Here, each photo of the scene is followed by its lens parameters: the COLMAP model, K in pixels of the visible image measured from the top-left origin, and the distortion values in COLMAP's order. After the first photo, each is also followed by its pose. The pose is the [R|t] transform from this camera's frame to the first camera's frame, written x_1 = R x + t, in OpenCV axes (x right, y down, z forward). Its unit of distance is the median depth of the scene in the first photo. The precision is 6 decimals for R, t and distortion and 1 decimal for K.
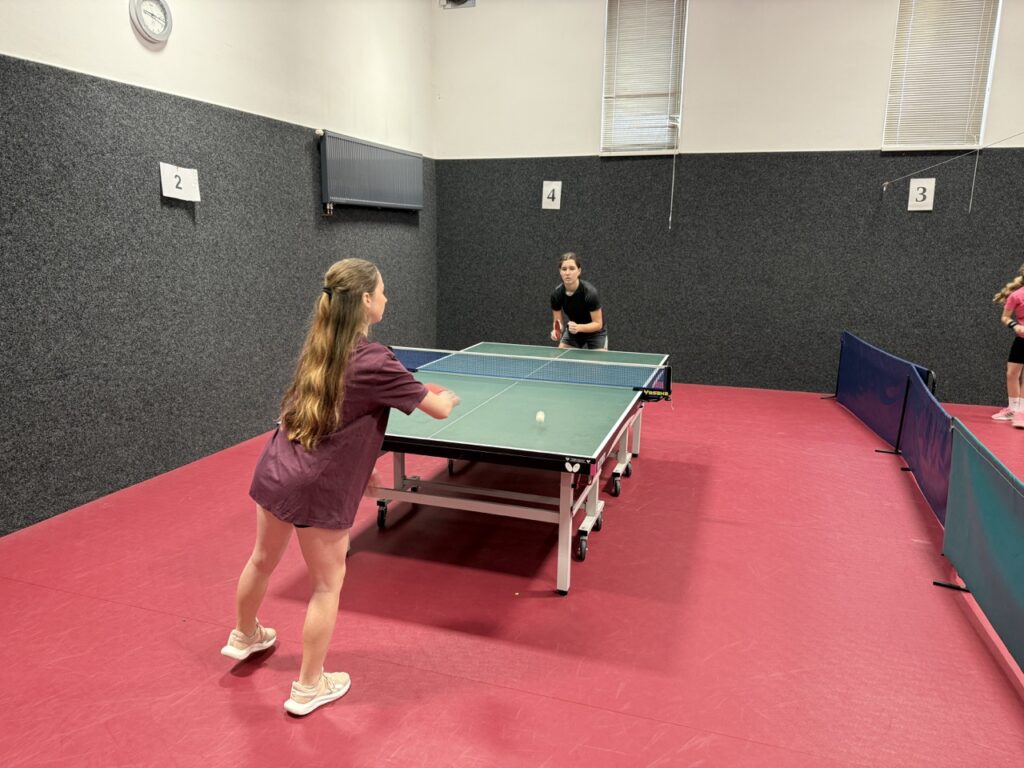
lens RADIAL K [[723.1, 0, 507.5], [0, 723.1, 394.0], [0, 0, 1]] dist [0.051682, -0.071996]
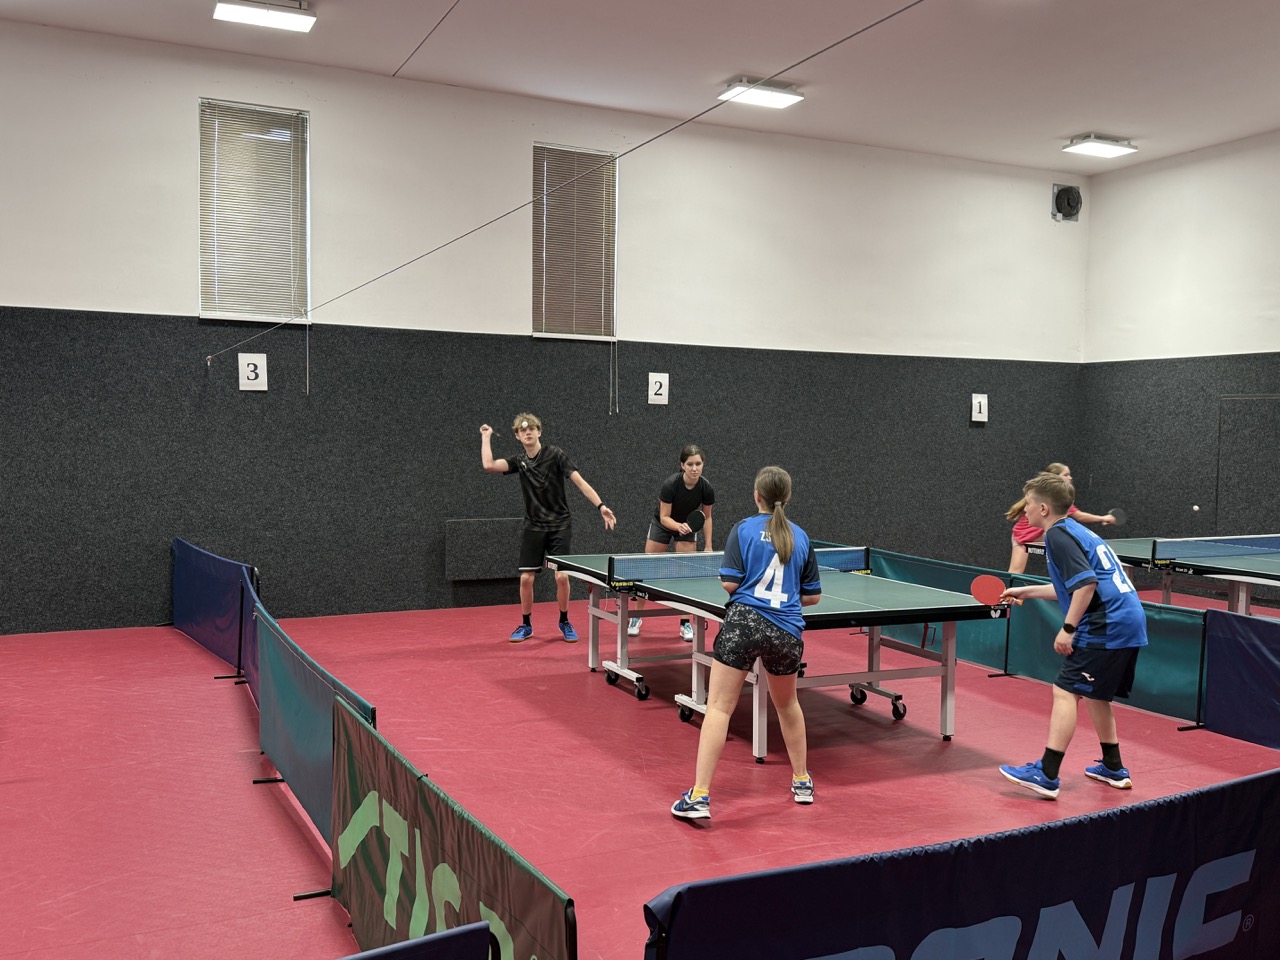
lens RADIAL K [[1145.2, 0, 641.7], [0, 1145.2, 481.6], [0, 0, 1]] dist [0.185386, -0.395540]
pose [[0.722773, -0.034368, 0.690230, -0.039088], [0.144546, 0.984190, -0.102355, 0.053691], [-0.675800, 0.173750, 0.716314, -0.246114]]
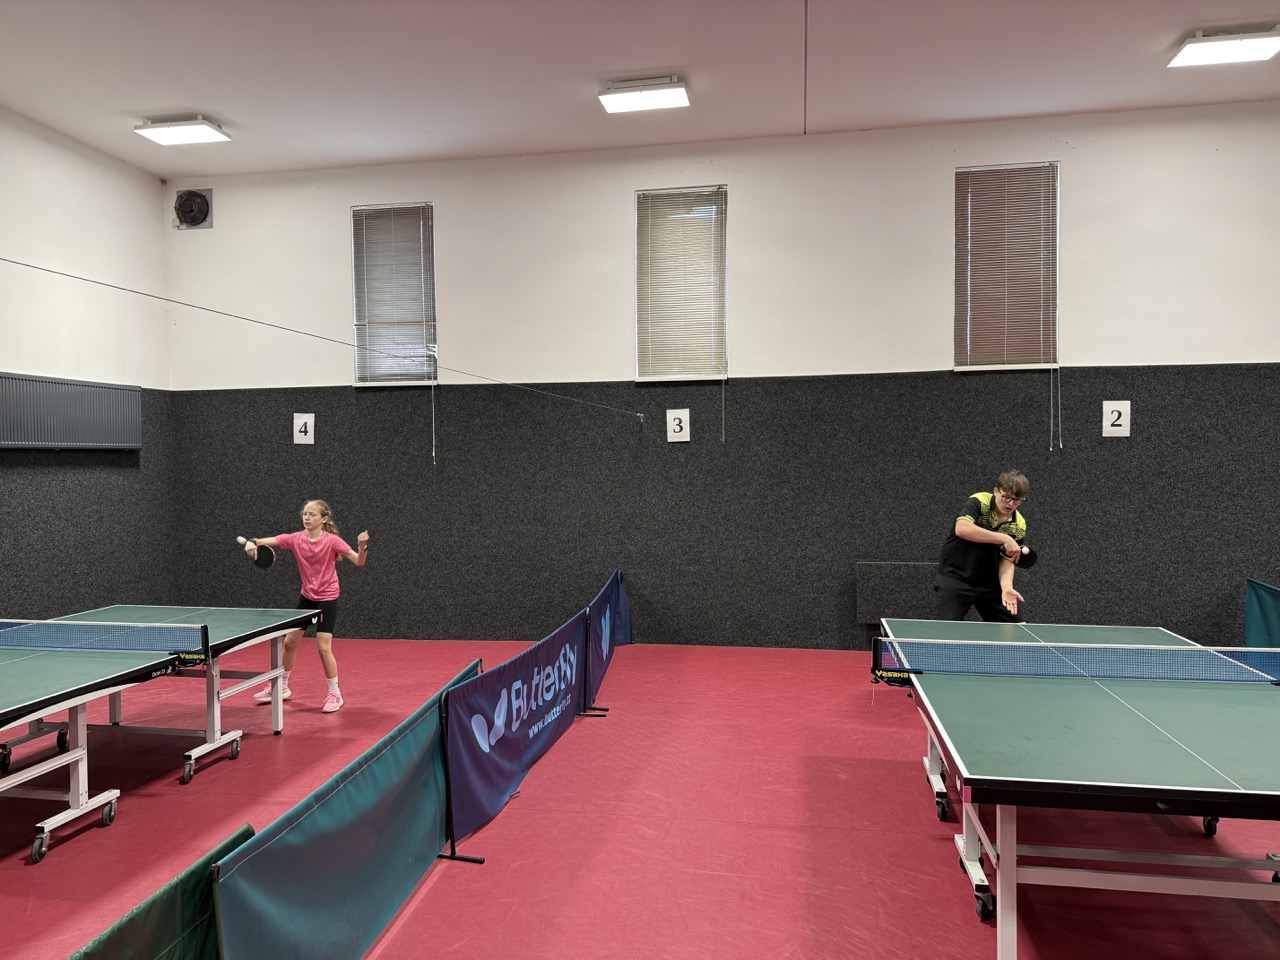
lens RADIAL K [[890.5, 0, 640.1], [0, 890.5, 485.3], [0, 0, 1]] dist [0.174263, -0.330471]
pose [[0.989528, -0.027146, 0.141765, 0.360823], [0.053567, 0.981082, -0.186035, 0.018029], [-0.134033, 0.191681, 0.972262, -0.113877]]
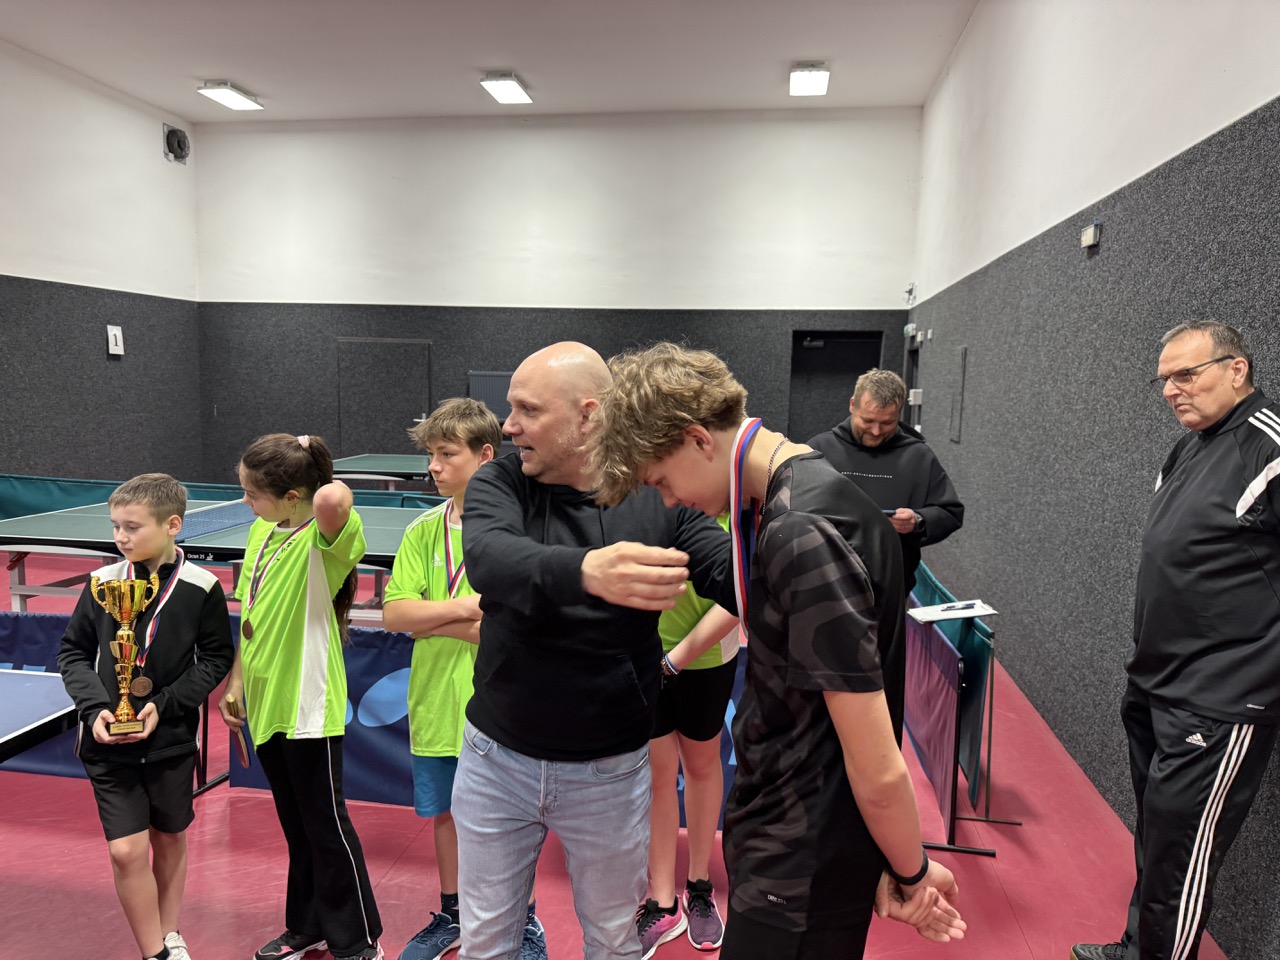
lens RADIAL K [[903.9, 0, 634.3], [0, 903.9, 492.5], [0, 0, 1]] dist [0.051682, -0.071996]
pose [[-0.158564, -0.140294, 0.977330, 0.069040], [0.187394, 0.967585, 0.169299, -0.031607], [-0.969402, 0.209991, -0.127134, 0.136196]]
